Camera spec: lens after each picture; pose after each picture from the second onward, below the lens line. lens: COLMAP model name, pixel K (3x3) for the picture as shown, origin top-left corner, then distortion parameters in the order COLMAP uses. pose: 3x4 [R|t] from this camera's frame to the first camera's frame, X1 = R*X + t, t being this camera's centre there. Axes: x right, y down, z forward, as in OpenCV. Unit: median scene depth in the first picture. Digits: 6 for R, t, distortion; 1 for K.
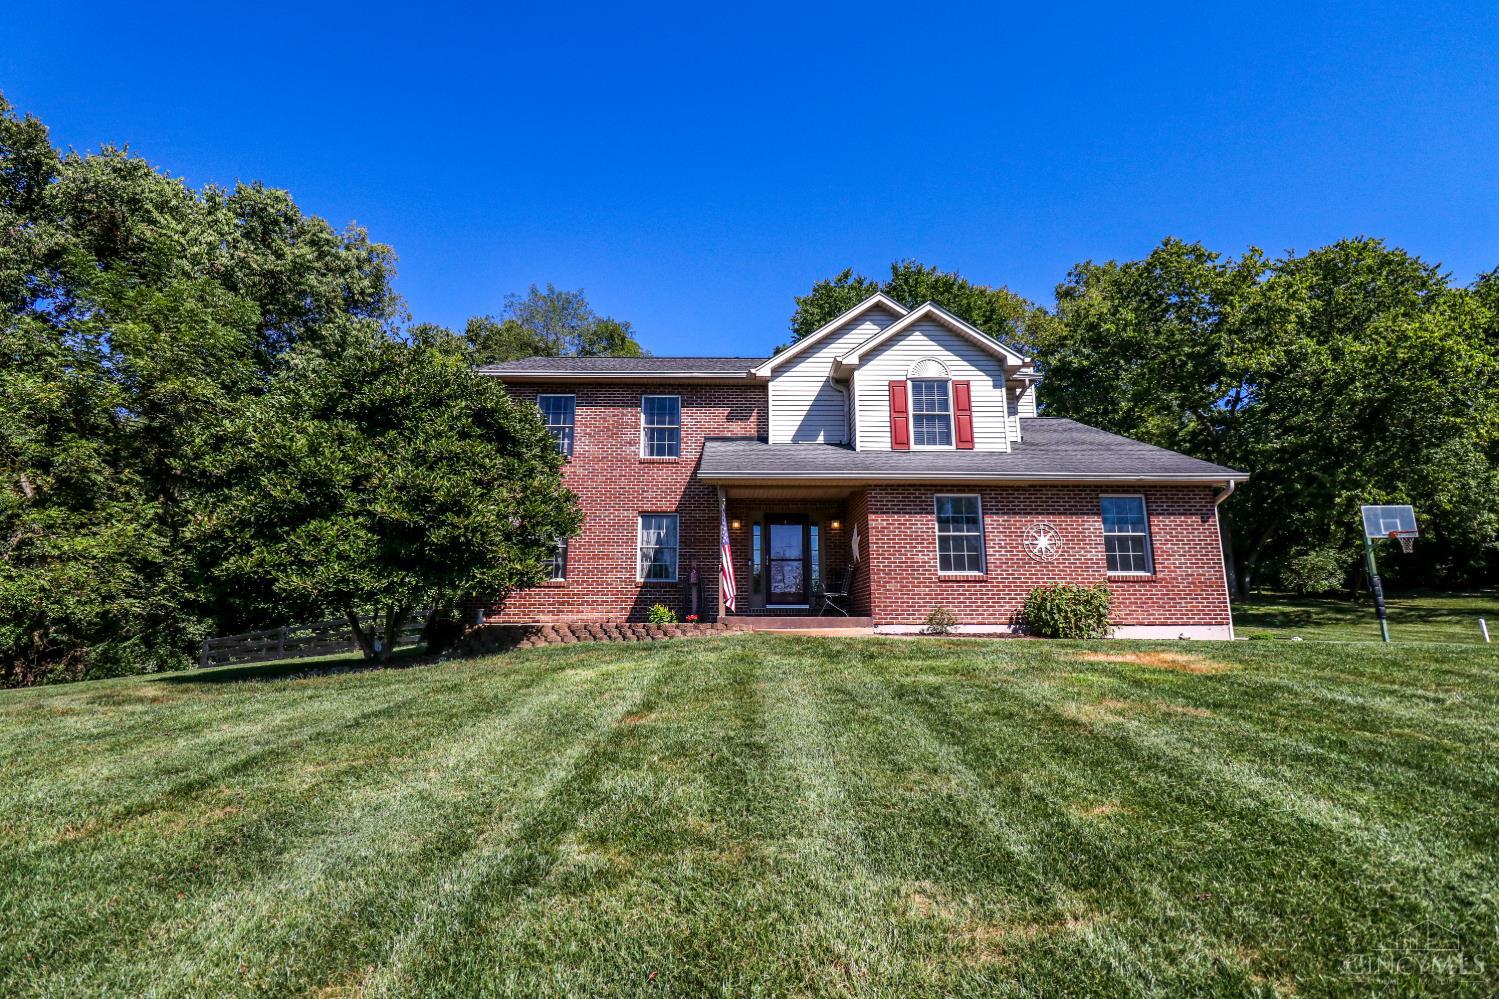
lens RADIAL K [[692.7, 0, 744.1], [0, 692.7, 484.1], [0, 0, 1]] dist [-0.000995, -0.000059]
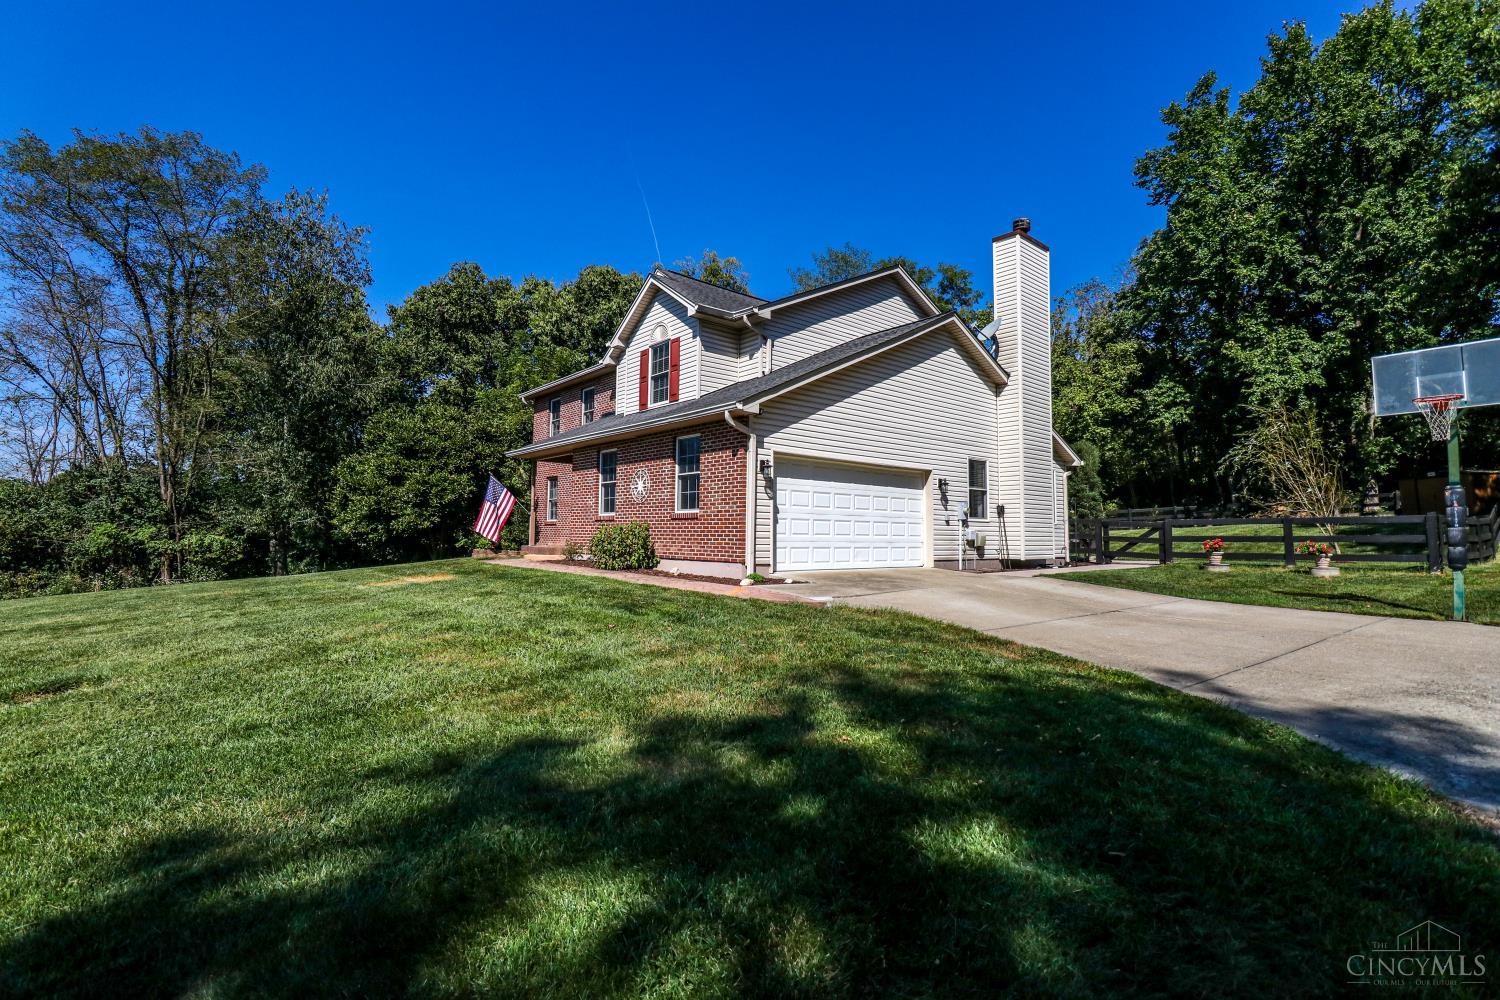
lens RADIAL K [[693.1, 0, 744.6], [0, 693.1, 484.6], [0, 0, 1]] dist [-0.000995, -0.000059]
pose [[0.634387, -0.052838, -0.771207, 1.223845], [0.137788, 0.989414, 0.045555, 0.046153], [0.760636, -0.135163, 0.634952, 0.351389]]
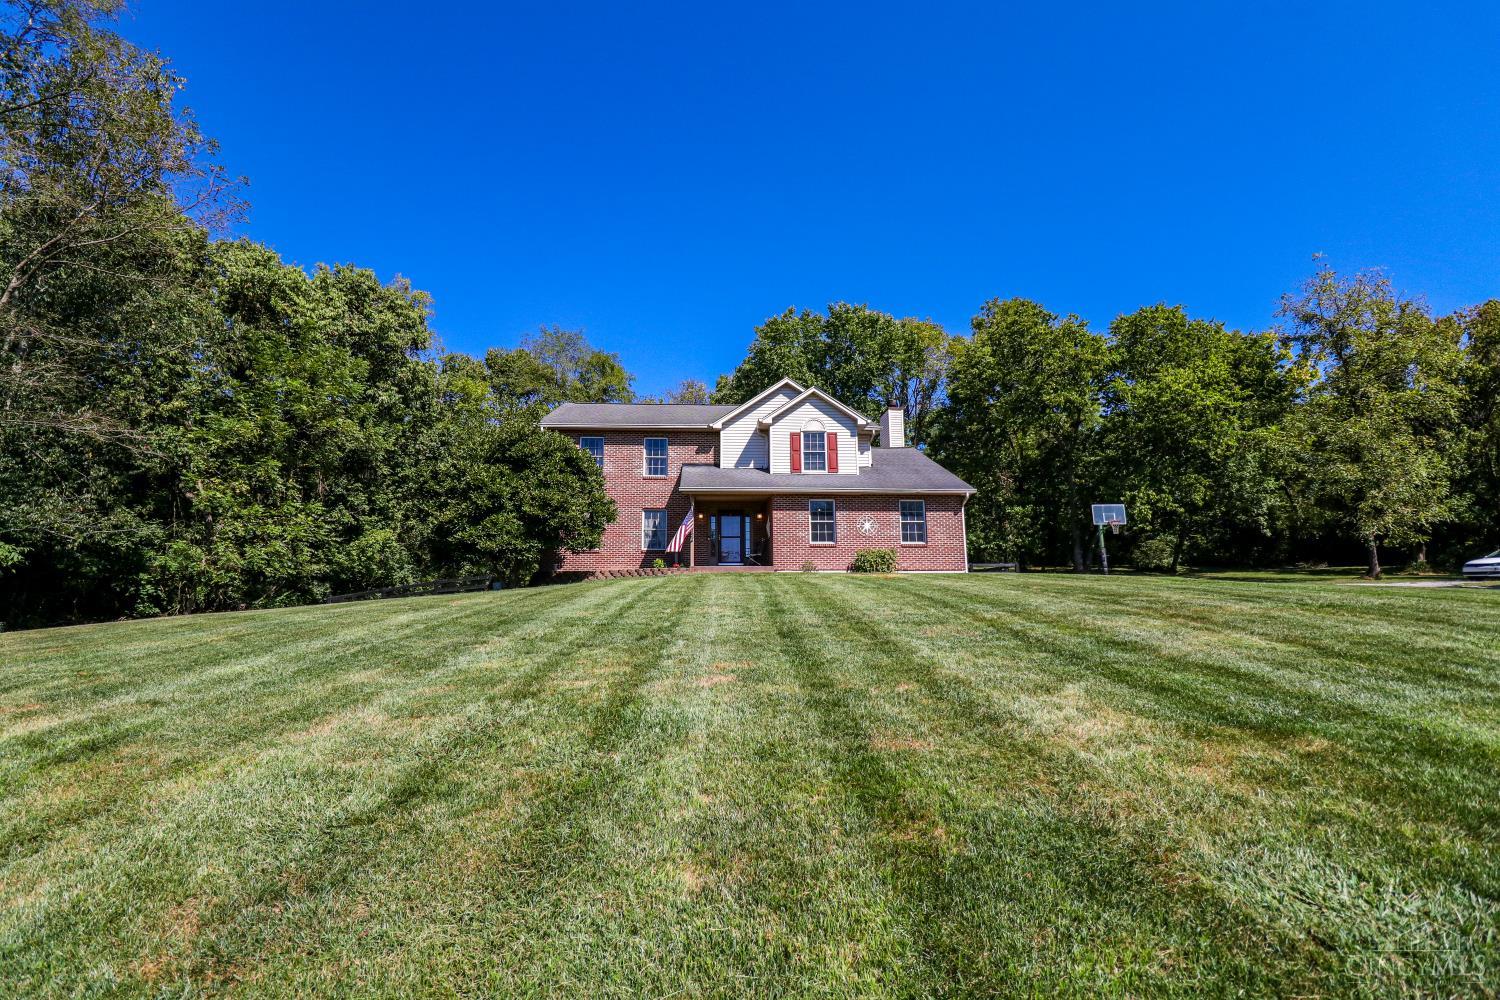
lens RADIAL K [[693.1, 0, 744.6], [0, 693.1, 484.6], [0, 0, 1]] dist [-0.000995, -0.000059]
pose [[0.999253, 0.001614, 0.038605, 0.030258], [-0.002183, 0.999890, 0.014698, -0.045057], [-0.038577, -0.014771, 0.999146, -0.712509]]
